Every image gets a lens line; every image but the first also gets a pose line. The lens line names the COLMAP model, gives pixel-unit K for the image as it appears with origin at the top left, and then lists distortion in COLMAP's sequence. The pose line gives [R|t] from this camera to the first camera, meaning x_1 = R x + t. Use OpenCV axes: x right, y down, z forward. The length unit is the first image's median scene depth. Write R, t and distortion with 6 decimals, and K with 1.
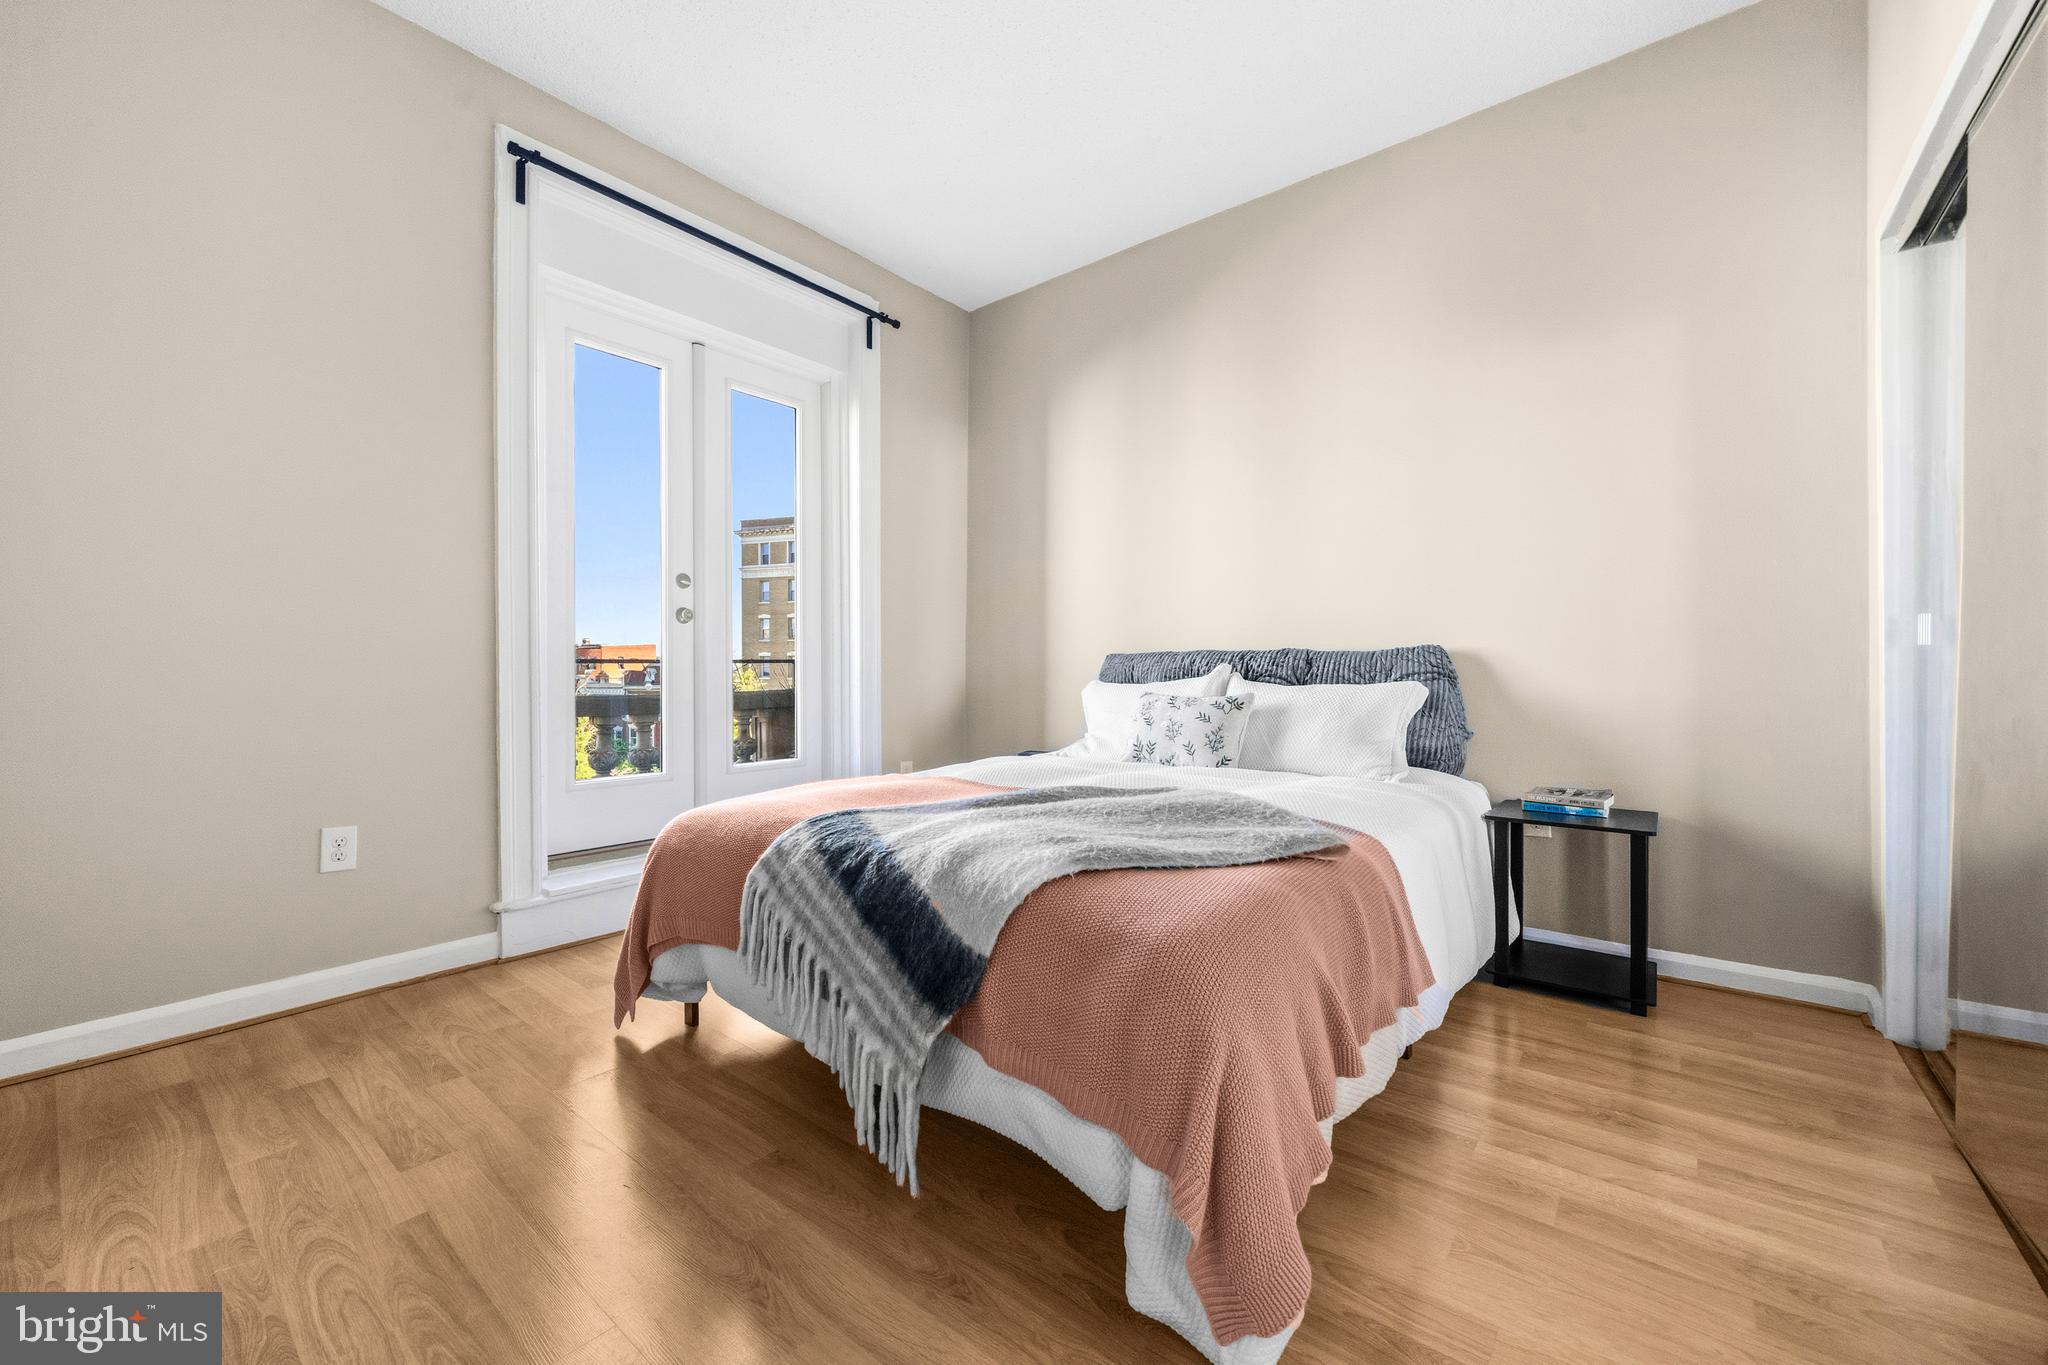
lens RADIAL K [[819.2, 0, 973.9], [0, 819.2, 672.1], [0, 0, 1]] dist [-0.004935, 0.000411]
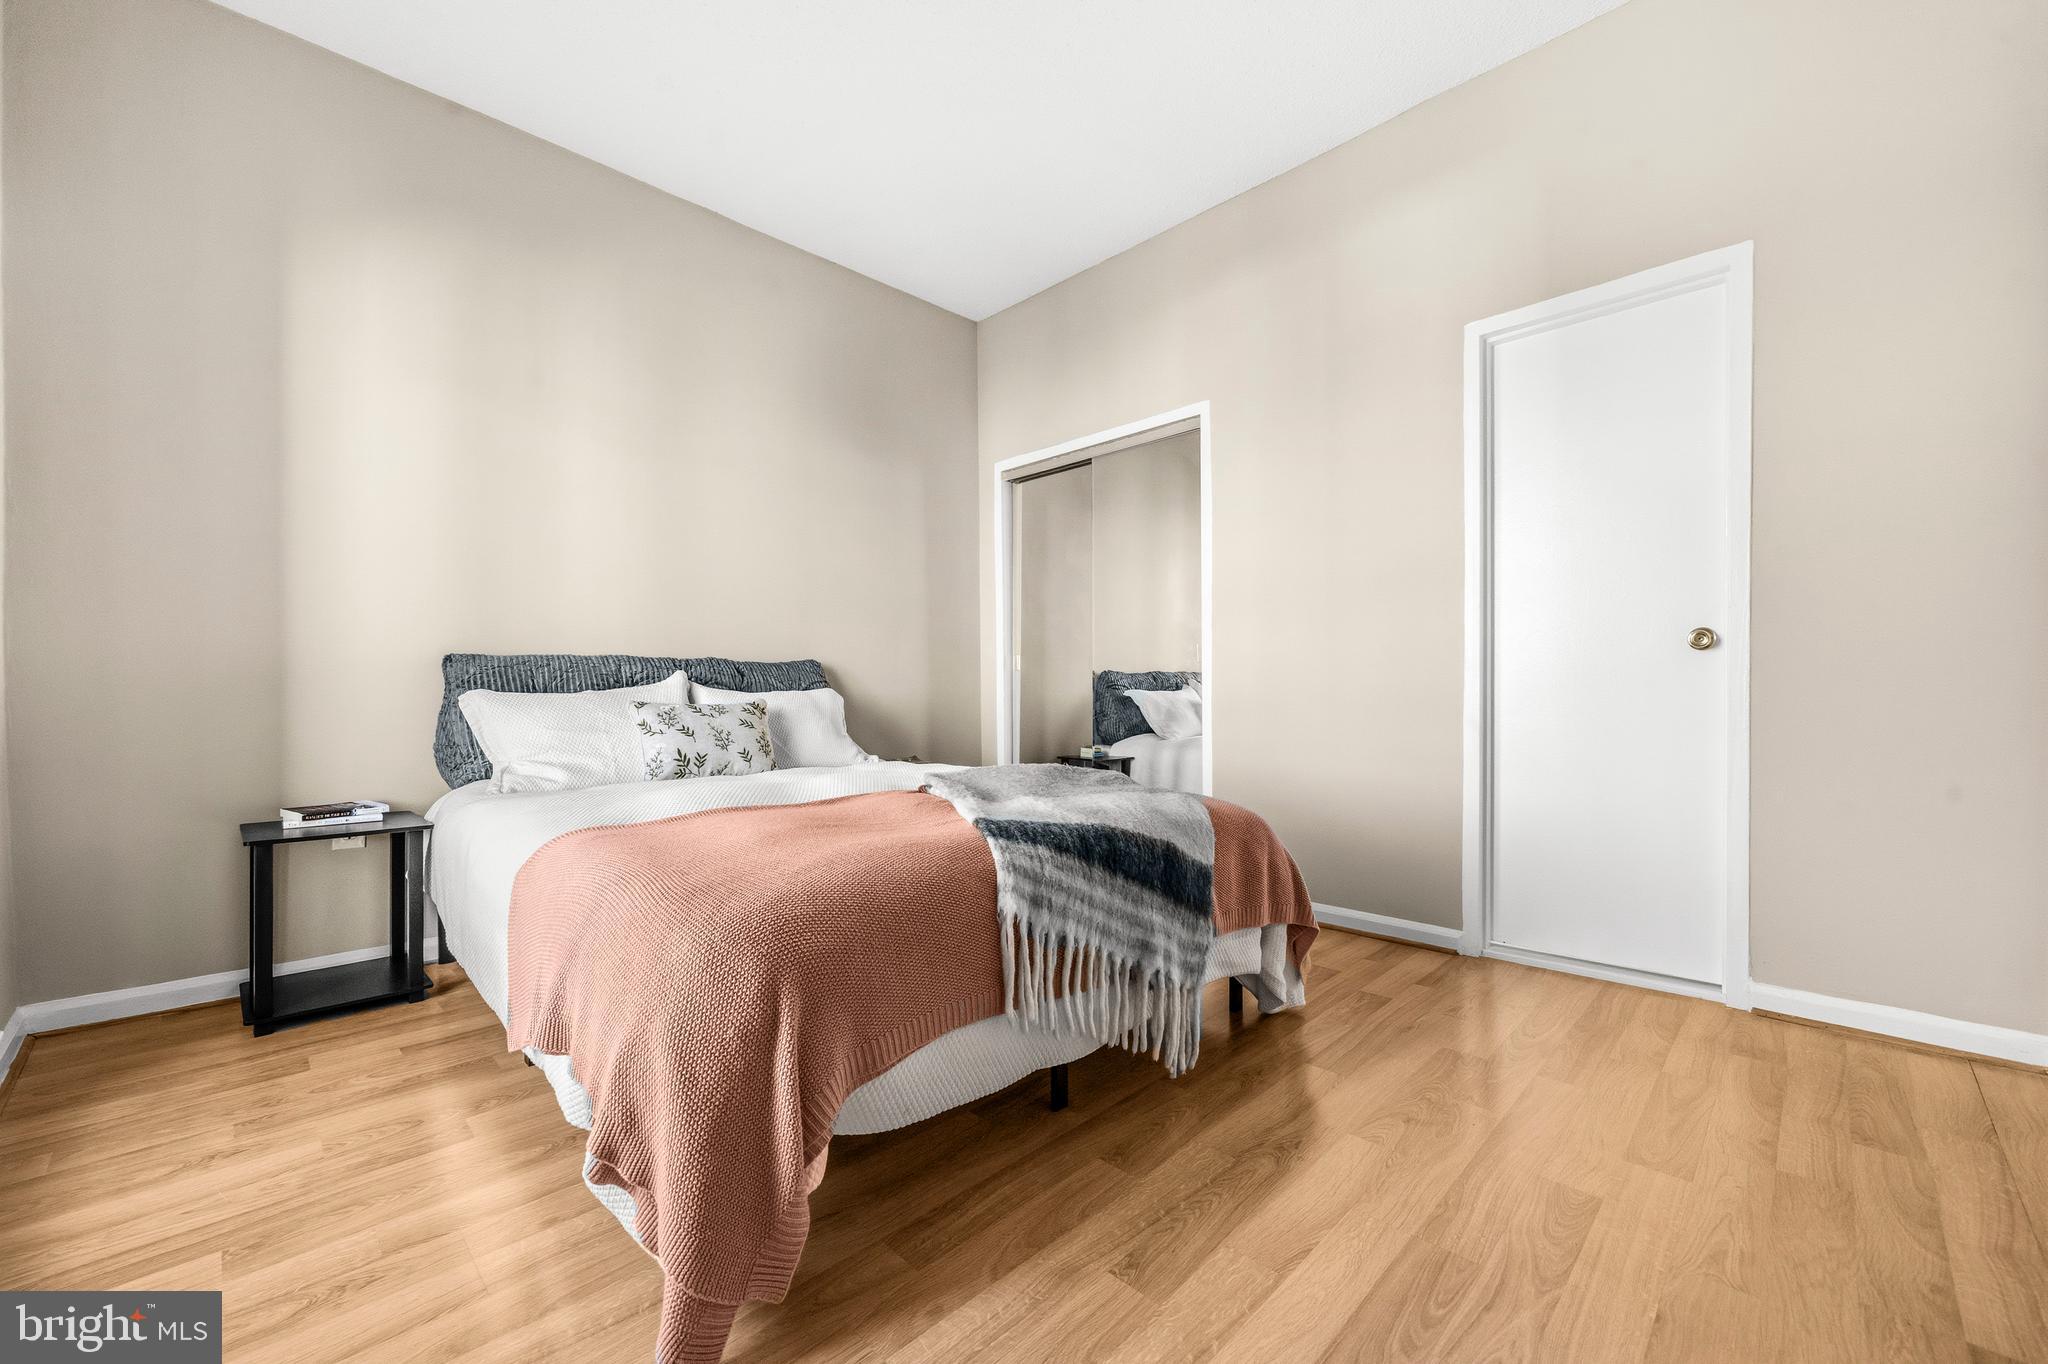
lens RADIAL K [[819.2, 0, 1019.8], [0, 819.2, 683.7], [0, 0, 1]] dist [-0.004935, 0.000411]
pose [[0.086596, 0.001283, 0.996243, -0.686699], [0.002291, 0.999996, -0.001487, 0.007424], [-0.996241, 0.002412, 0.086593, 0.556441]]
